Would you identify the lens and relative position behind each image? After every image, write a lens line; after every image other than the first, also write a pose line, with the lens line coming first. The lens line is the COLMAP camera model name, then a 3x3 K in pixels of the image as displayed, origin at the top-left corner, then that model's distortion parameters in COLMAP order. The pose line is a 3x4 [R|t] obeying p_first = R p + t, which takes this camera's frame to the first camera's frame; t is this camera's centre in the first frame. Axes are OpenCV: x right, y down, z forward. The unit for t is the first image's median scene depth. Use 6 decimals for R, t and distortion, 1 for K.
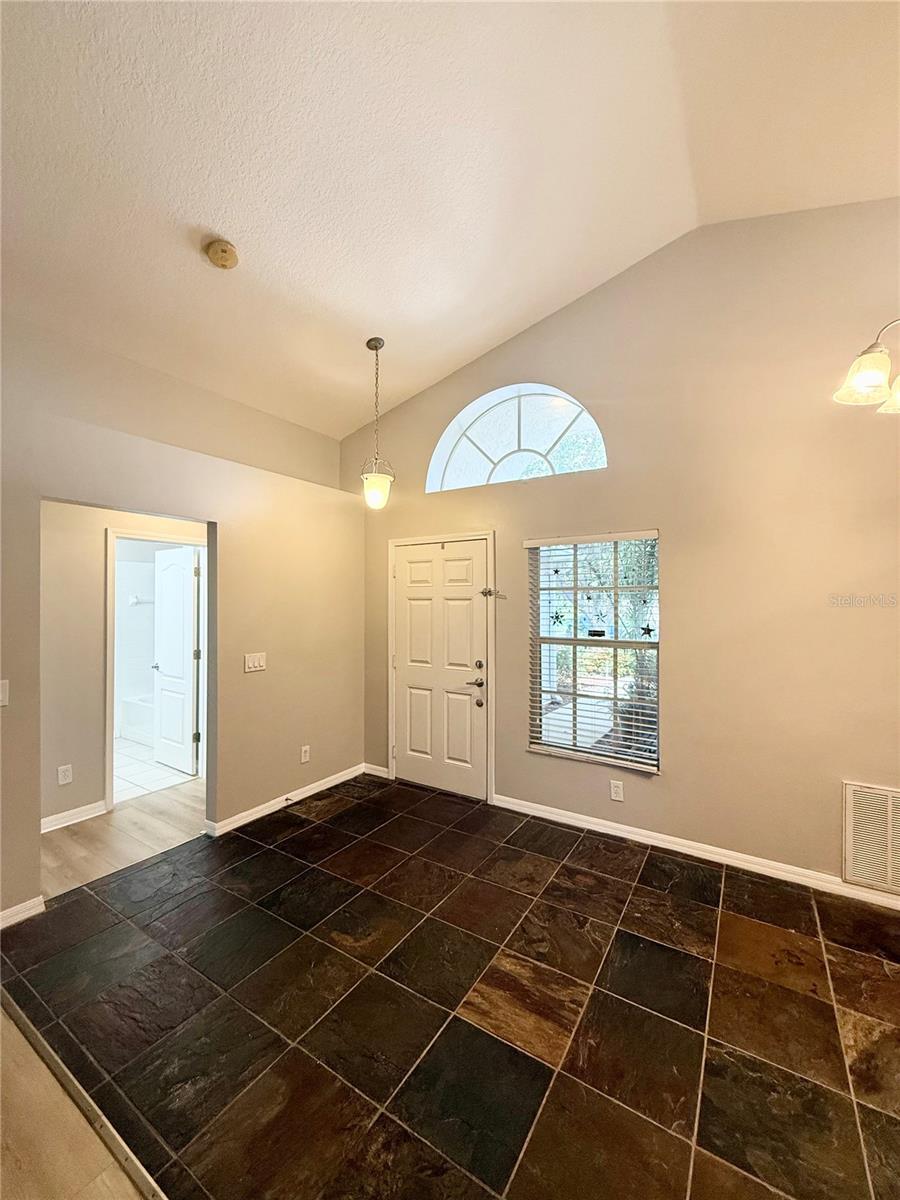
lens RADIAL K [[478.2, 0, 451.7], [0, 478.2, 596.3], [0, 0, 1]] dist [-0.001367, 0.000724]
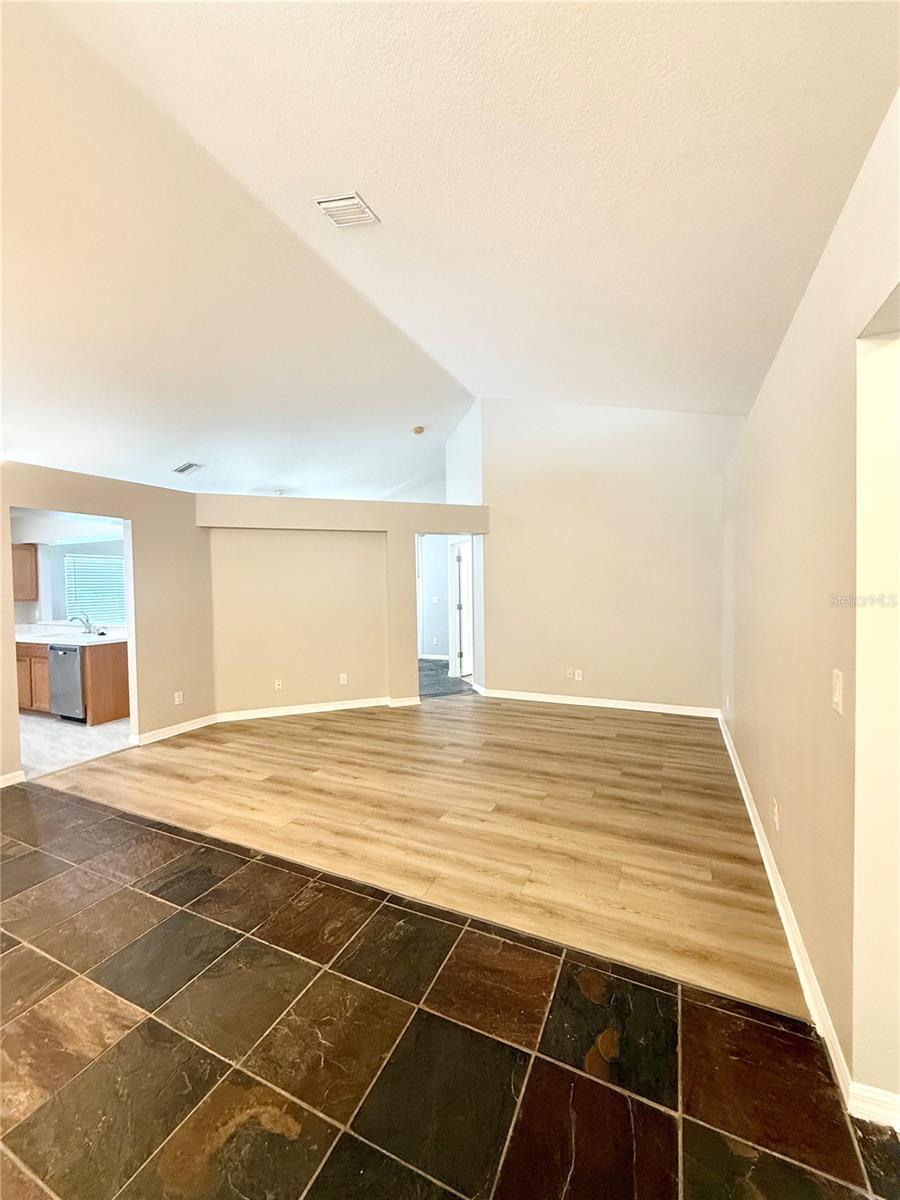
lens RADIAL K [[478.2, 0, 456.3], [0, 478.2, 598.1], [0, 0, 1]] dist [-0.001367, 0.000724]
pose [[-0.990647, 0.018939, -0.135128, -0.298546], [0.014972, 0.999428, 0.030309, 0.043302], [0.135624, 0.028003, -0.990365, 1.261892]]
